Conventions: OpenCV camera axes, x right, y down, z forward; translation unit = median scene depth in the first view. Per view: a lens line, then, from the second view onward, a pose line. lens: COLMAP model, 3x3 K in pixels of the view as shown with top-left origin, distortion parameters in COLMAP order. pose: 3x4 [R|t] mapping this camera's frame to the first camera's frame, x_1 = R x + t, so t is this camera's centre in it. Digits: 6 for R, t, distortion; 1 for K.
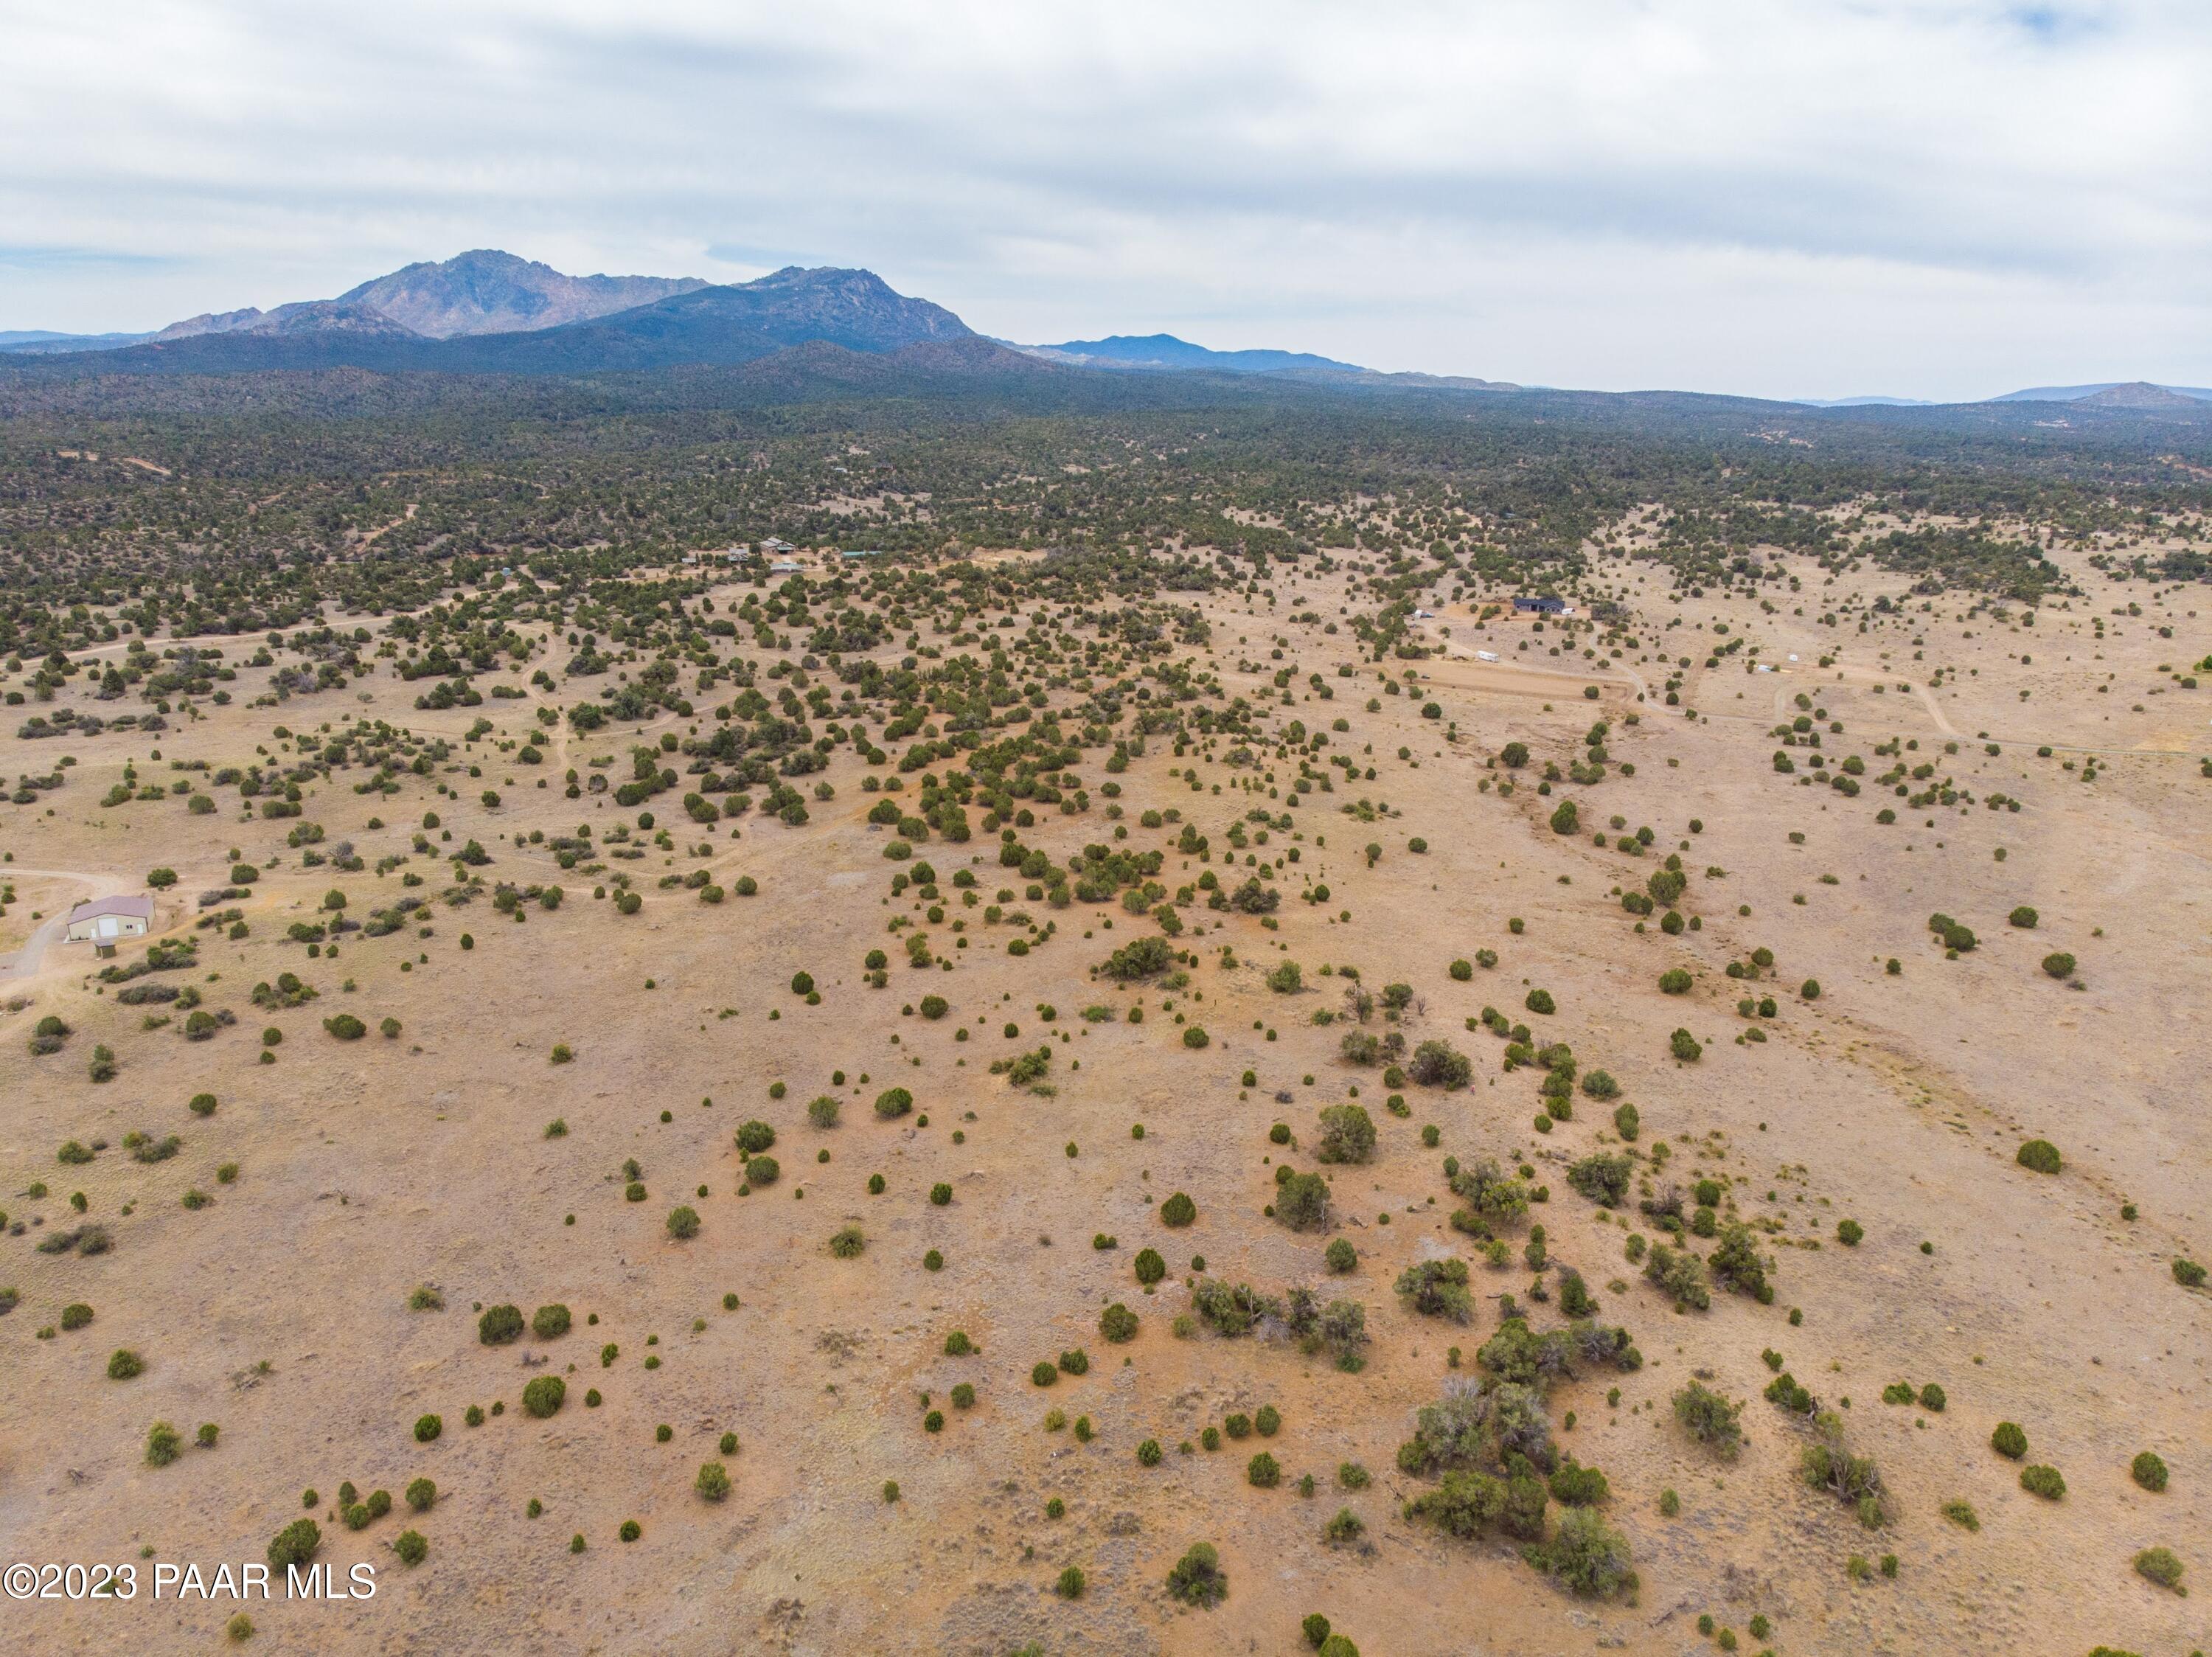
lens RADIAL K [[1625.0, 0, 1106.0], [0, 1625.0, 828.5], [0, 0, 1]] dist [-0.001802, -0.000283]
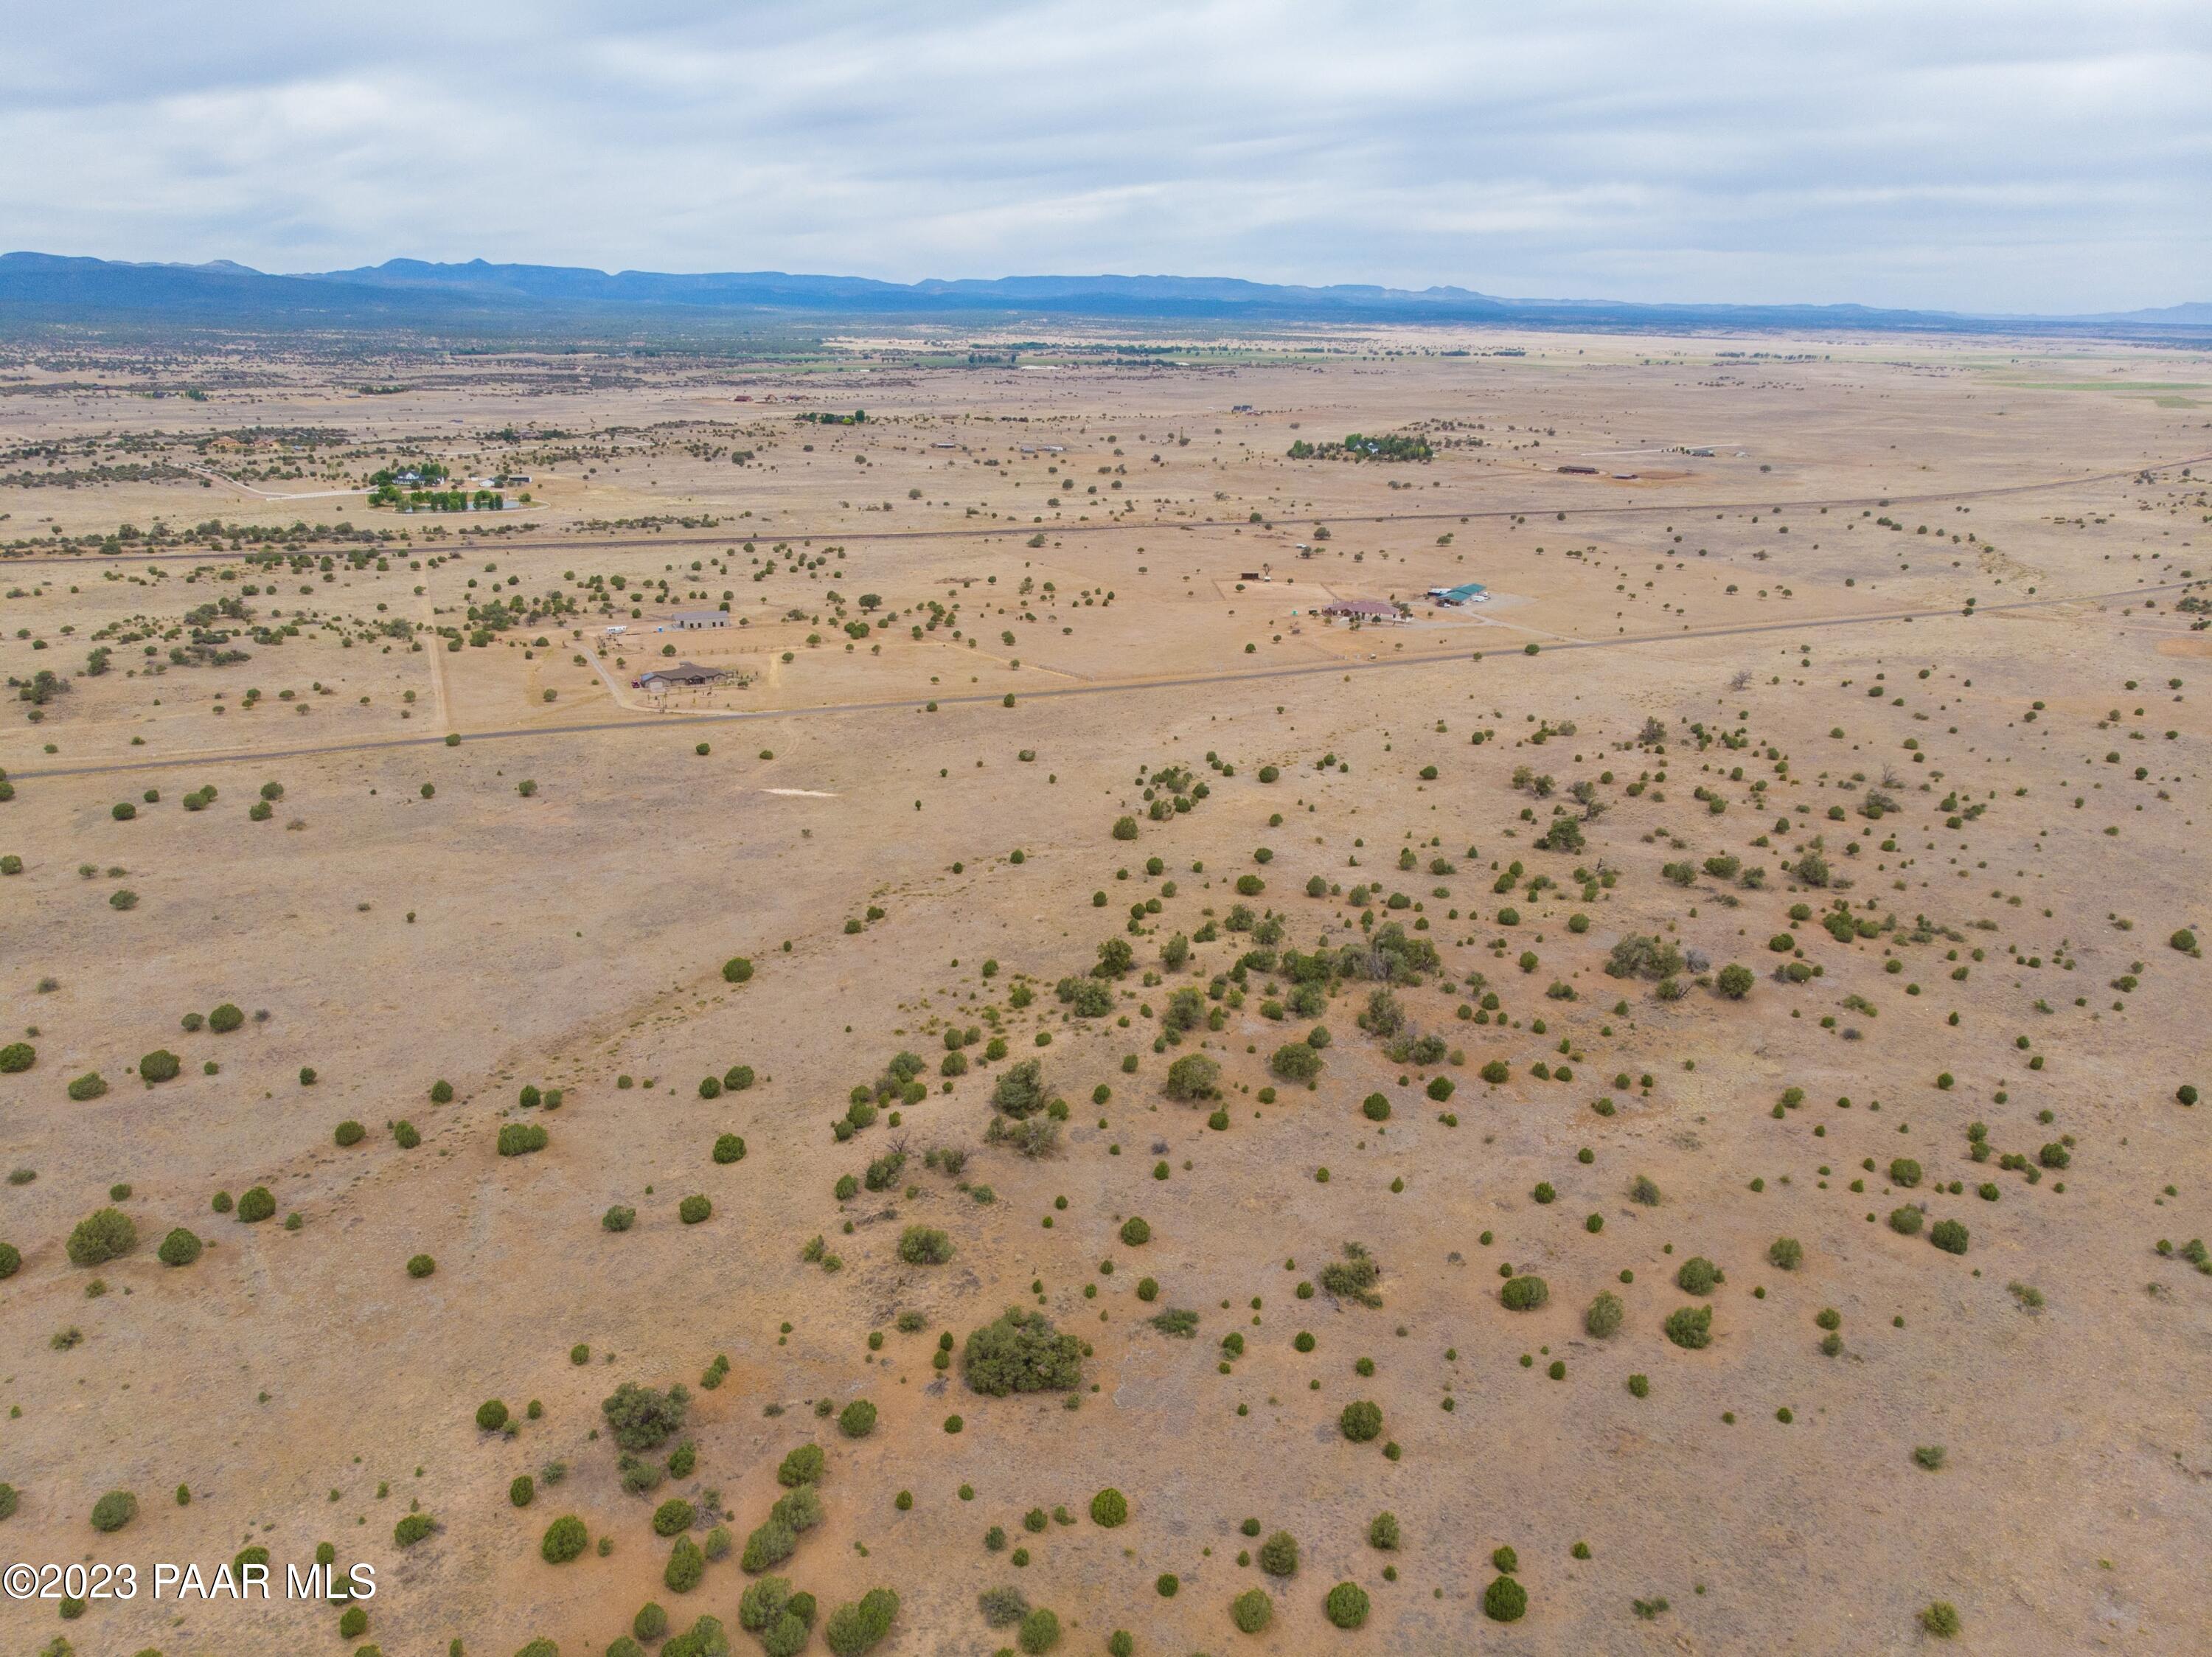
lens RADIAL K [[1625.0, 0, 1106.0], [0, 1625.0, 828.5], [0, 0, 1]] dist [-0.001802, -0.000283]
pose [[-0.766563, -0.224561, 0.601625, -0.196857], [0.147207, 0.850468, 0.505009, -0.239966], [-0.625068, 0.475685, -0.618881, 0.716250]]
